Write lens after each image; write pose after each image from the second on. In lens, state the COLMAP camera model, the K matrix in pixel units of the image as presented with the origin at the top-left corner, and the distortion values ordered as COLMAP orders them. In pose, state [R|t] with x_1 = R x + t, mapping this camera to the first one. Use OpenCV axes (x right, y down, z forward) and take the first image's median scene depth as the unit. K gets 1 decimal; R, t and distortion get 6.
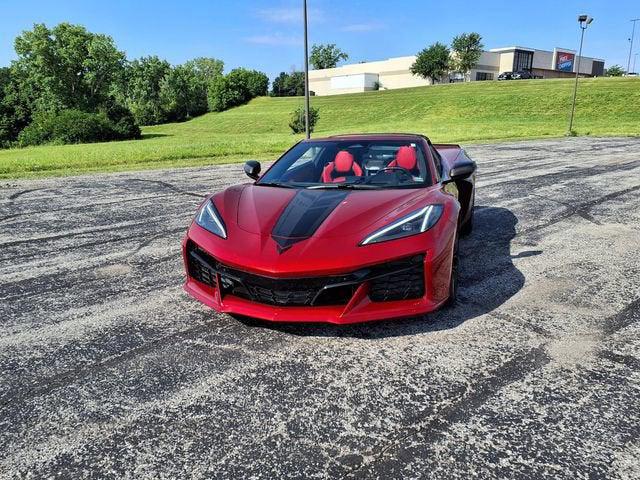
lens RADIAL K [[517.6, 0, 320.0], [0, 517.6, 238.8], [0, 0, 1]] dist [0.046774, -0.062015]
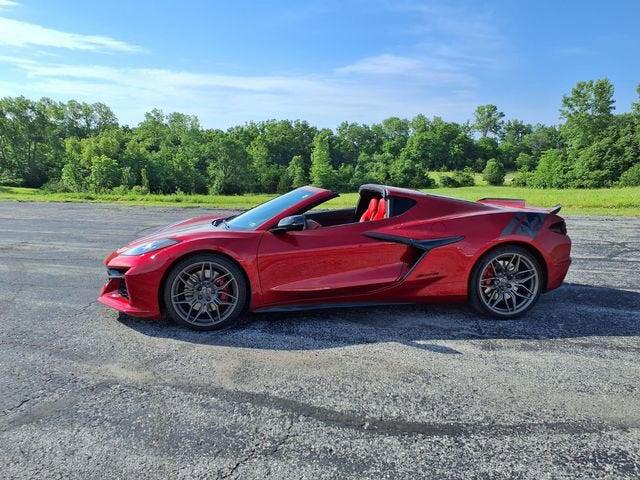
lens RADIAL K [[507.1, 0, 317.6], [0, 507.1, 238.4], [0, 0, 1]] dist [0.083430, -0.124727]
pose [[0.448994, 0.140274, -0.882456, 0.426333], [-0.203484, 0.977703, 0.051882, -0.059241], [0.870057, 0.156271, 0.467526, 0.206805]]
